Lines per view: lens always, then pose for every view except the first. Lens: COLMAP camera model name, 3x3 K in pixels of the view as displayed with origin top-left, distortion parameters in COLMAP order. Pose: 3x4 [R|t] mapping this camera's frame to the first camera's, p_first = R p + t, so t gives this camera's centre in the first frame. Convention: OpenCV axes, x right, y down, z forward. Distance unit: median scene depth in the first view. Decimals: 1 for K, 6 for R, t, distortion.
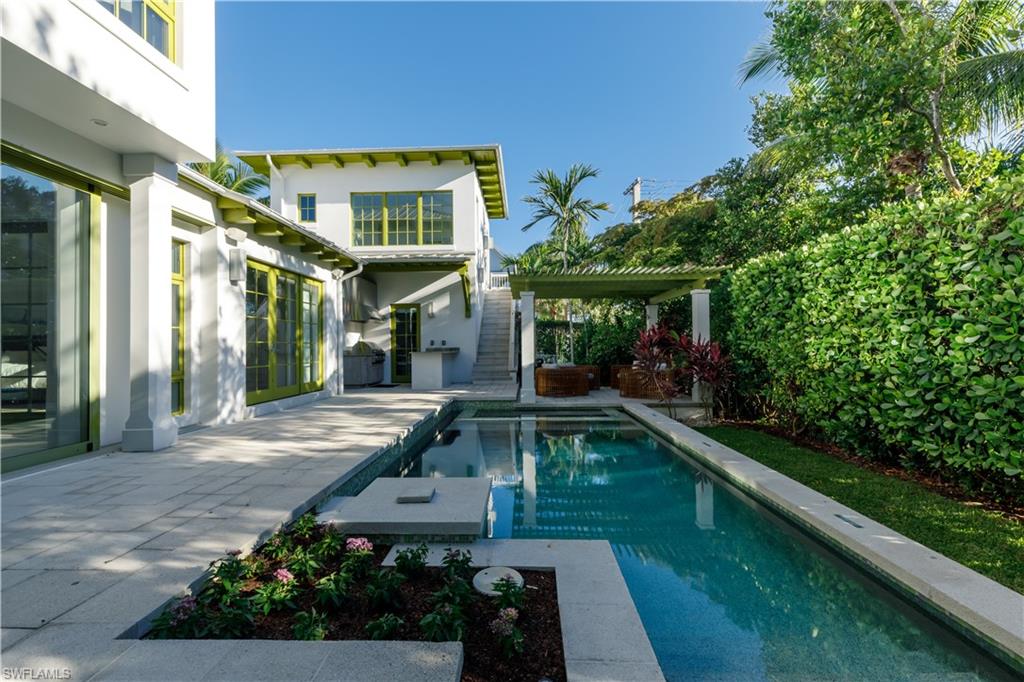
lens RADIAL K [[457.0, 0, 506.6], [0, 457.0, 341.4], [0, 0, 1]] dist [0.001289, 0.000395]
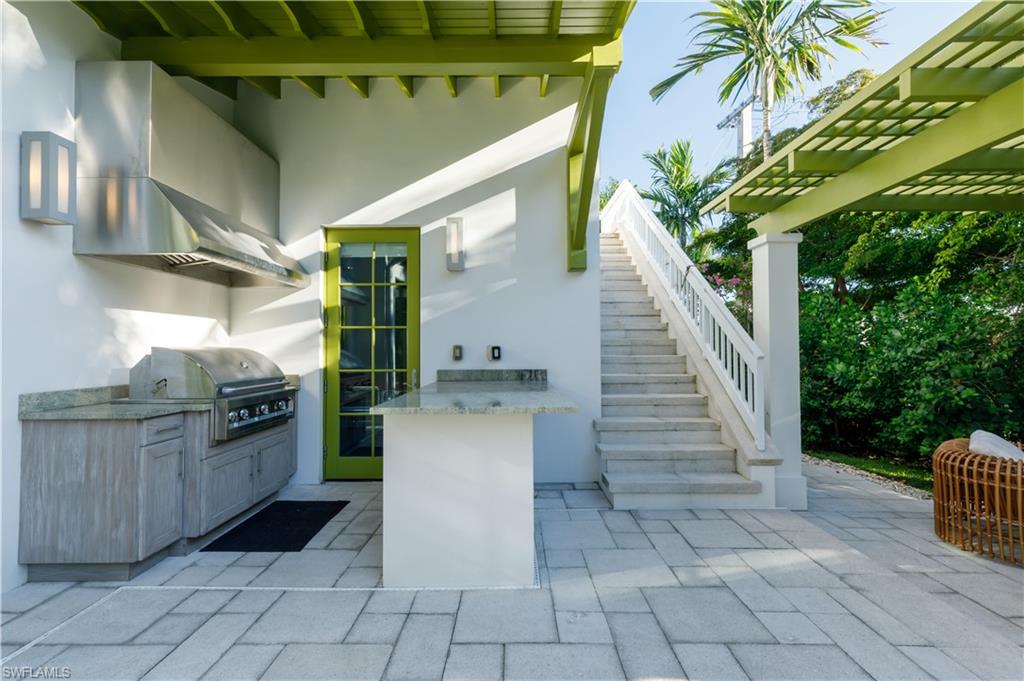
lens RADIAL K [[457.0, 0, 506.6], [0, 457.0, 340.9], [0, 0, 1]] dist [0.001289, 0.000395]
pose [[0.999578, 0.006901, 0.028203, -0.146268], [-0.006550, 0.999900, -0.012507, -0.001288], [-0.028287, 0.012317, 0.999524, 0.730494]]
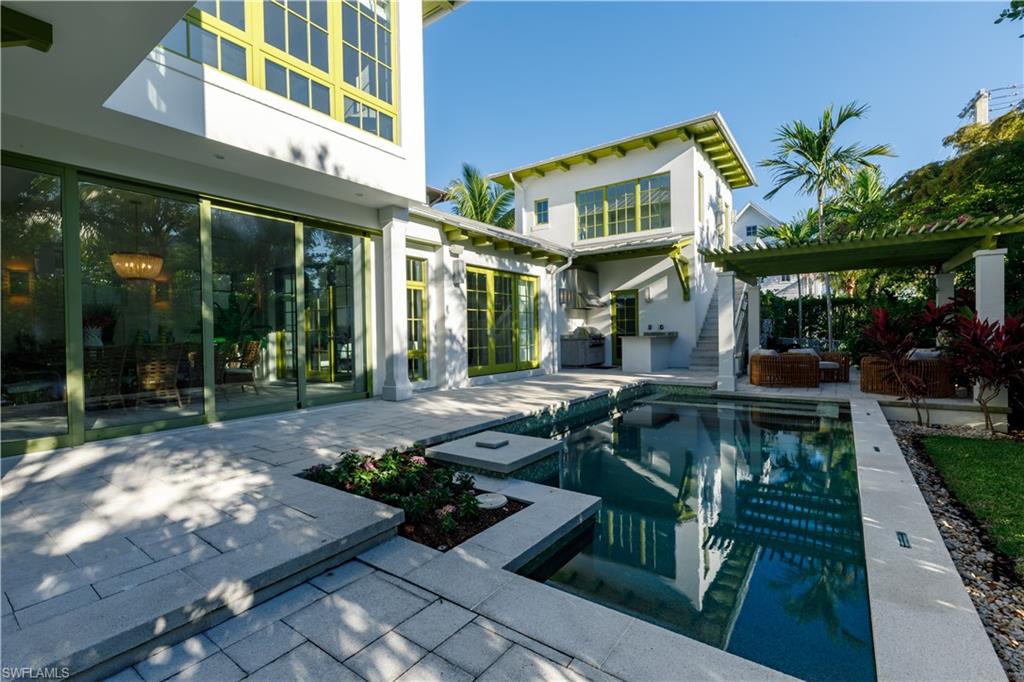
lens RADIAL K [[457.0, 0, 506.6], [0, 457.0, 341.4], [0, 0, 1]] dist [0.001289, 0.000395]
pose [[0.829301, 0.005250, -0.558777, 0.147603], [0.014382, 0.999424, 0.030735, -0.001429], [0.558616, -0.033524, 0.828748, -0.020334]]
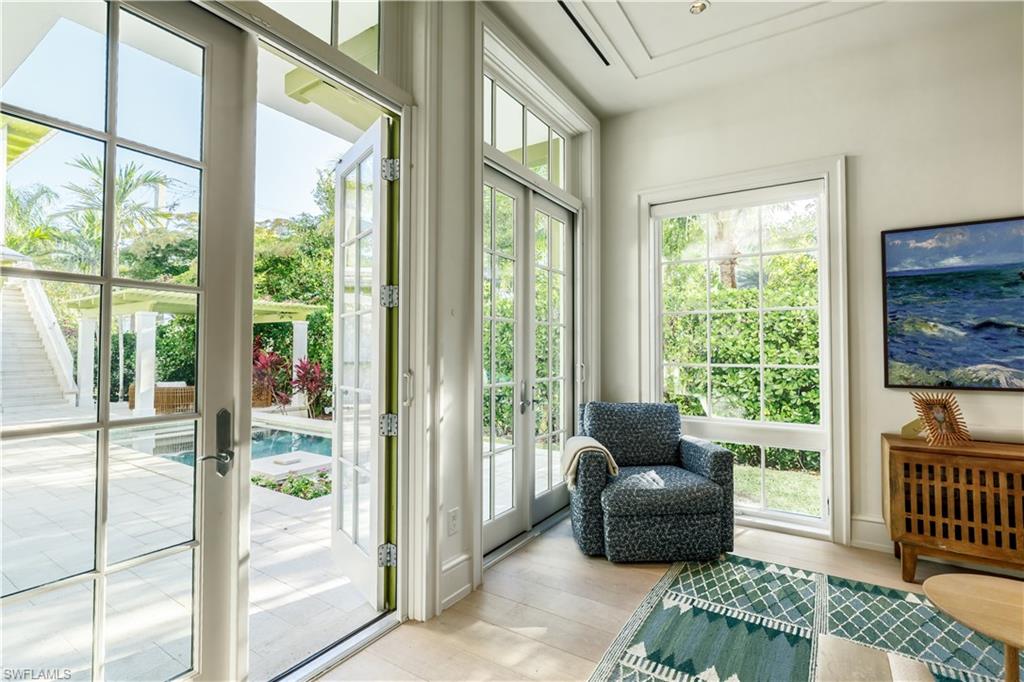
lens RADIAL K [[478.5, 0, 512.0], [0, 478.5, 341.0], [0, 0, 1]] dist [-0.002274, -0.000414]
pose [[0.511289, 0.027184, 0.858979, -0.337594], [-0.015973, 0.999628, -0.022128, -0.025313], [-0.859260, -0.002406, 0.511533, -0.171212]]
